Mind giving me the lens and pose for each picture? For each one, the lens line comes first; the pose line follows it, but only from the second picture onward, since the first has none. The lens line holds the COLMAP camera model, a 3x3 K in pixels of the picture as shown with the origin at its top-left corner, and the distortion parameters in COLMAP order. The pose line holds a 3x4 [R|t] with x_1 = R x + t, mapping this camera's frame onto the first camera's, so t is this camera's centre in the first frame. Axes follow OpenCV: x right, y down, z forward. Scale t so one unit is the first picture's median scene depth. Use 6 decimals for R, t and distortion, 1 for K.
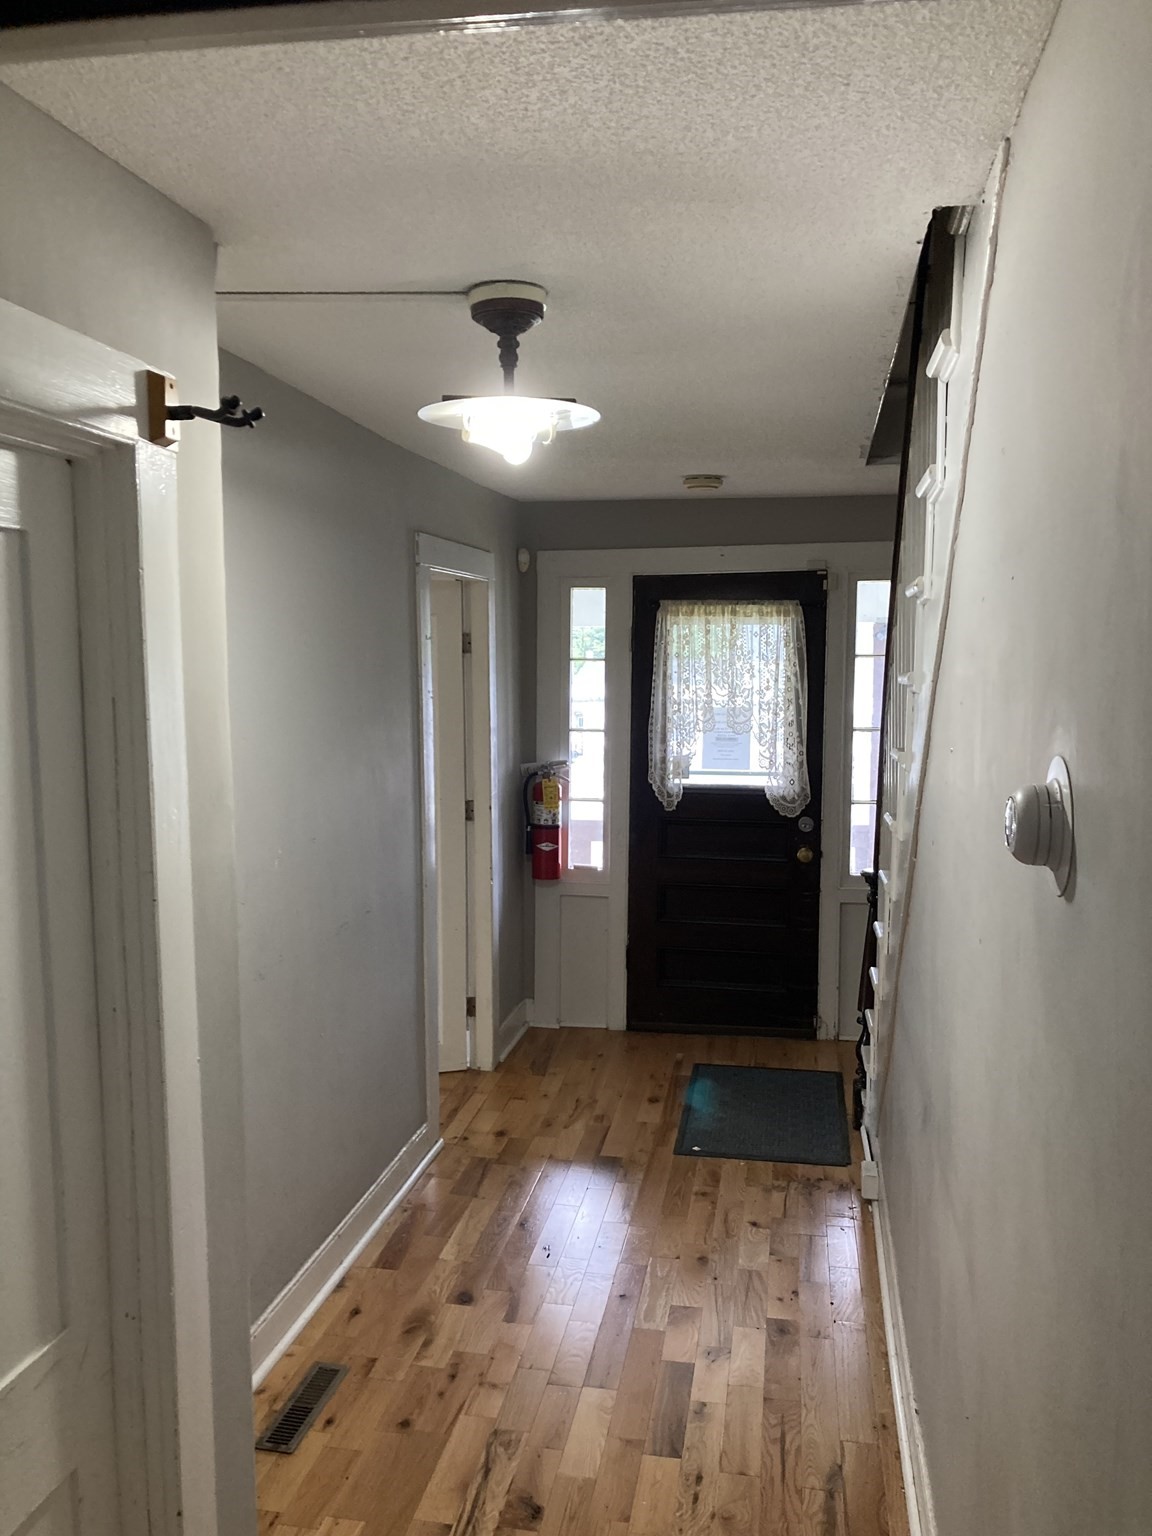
lens RADIAL K [[1247.1, 0, 576.0], [0, 1247.1, 768.0], [0, 0, 1]] dist [0.012595, 0.009152]
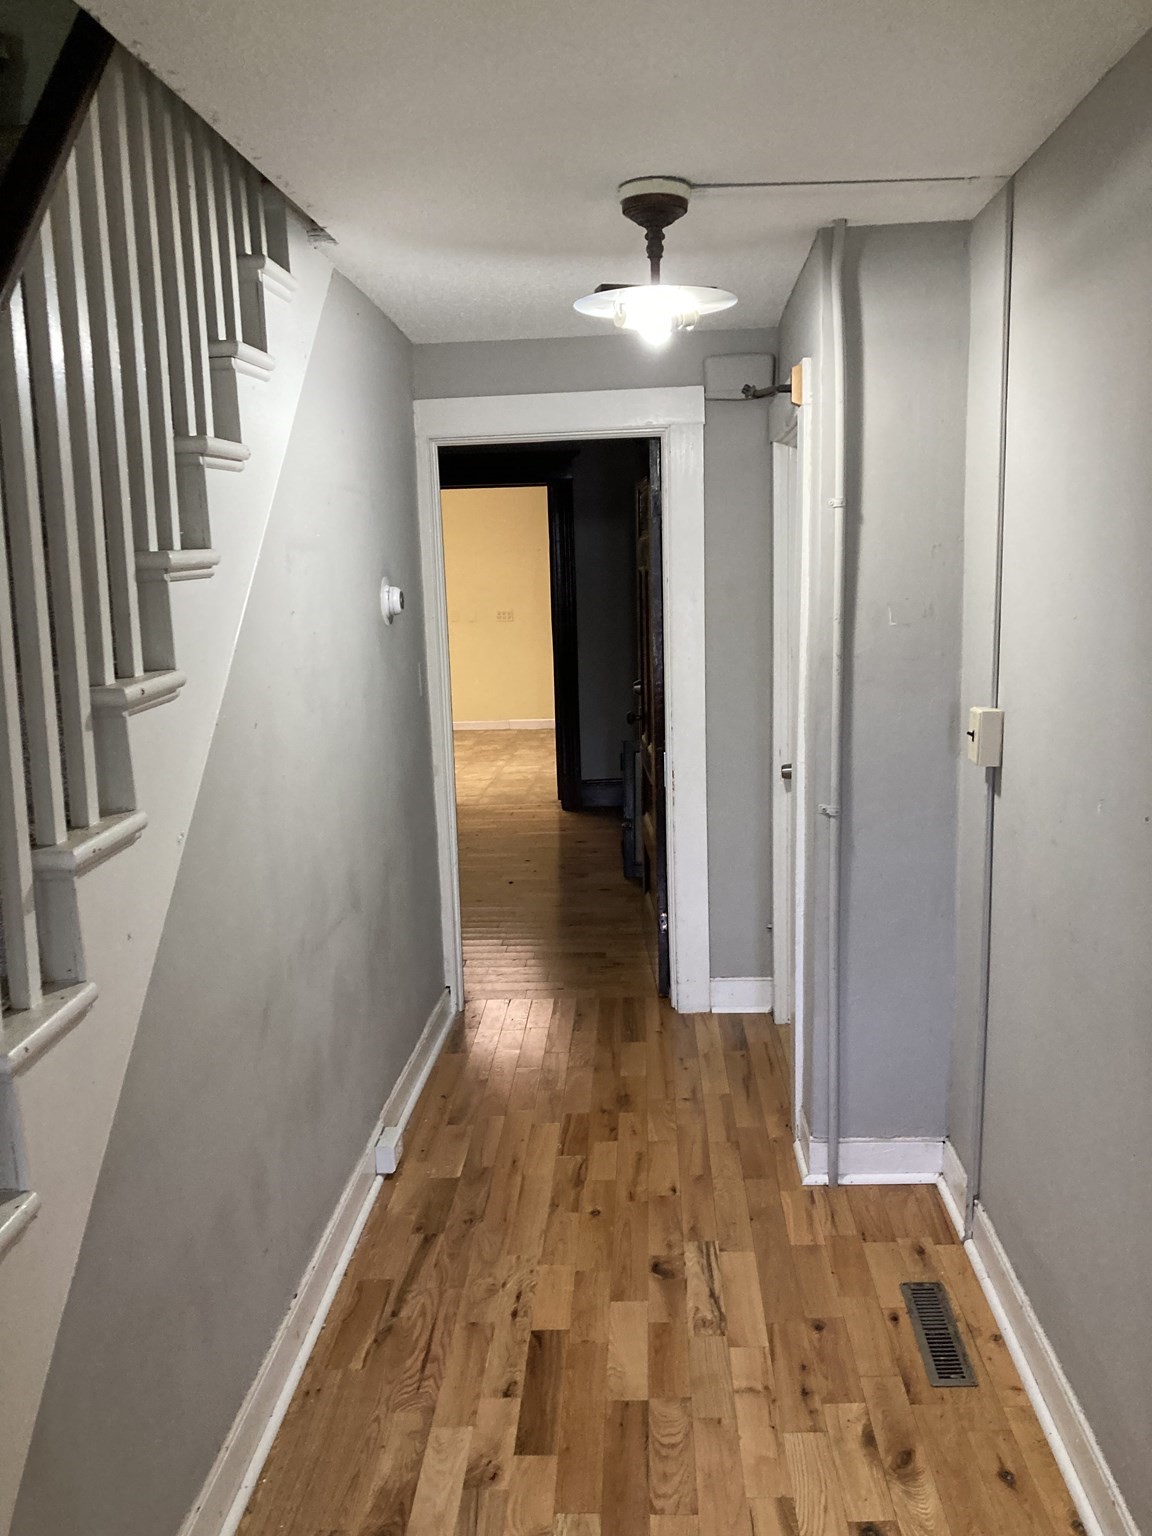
lens RADIAL K [[1247.1, 0, 576.0], [0, 1247.1, 768.0], [0, 0, 1]] dist [0.012595, 0.009152]
pose [[-0.991631, 0.060421, -0.114097, 0.134514], [0.027721, 0.962765, 0.268913, -0.154077], [0.126097, 0.263499, -0.956383, 1.832440]]
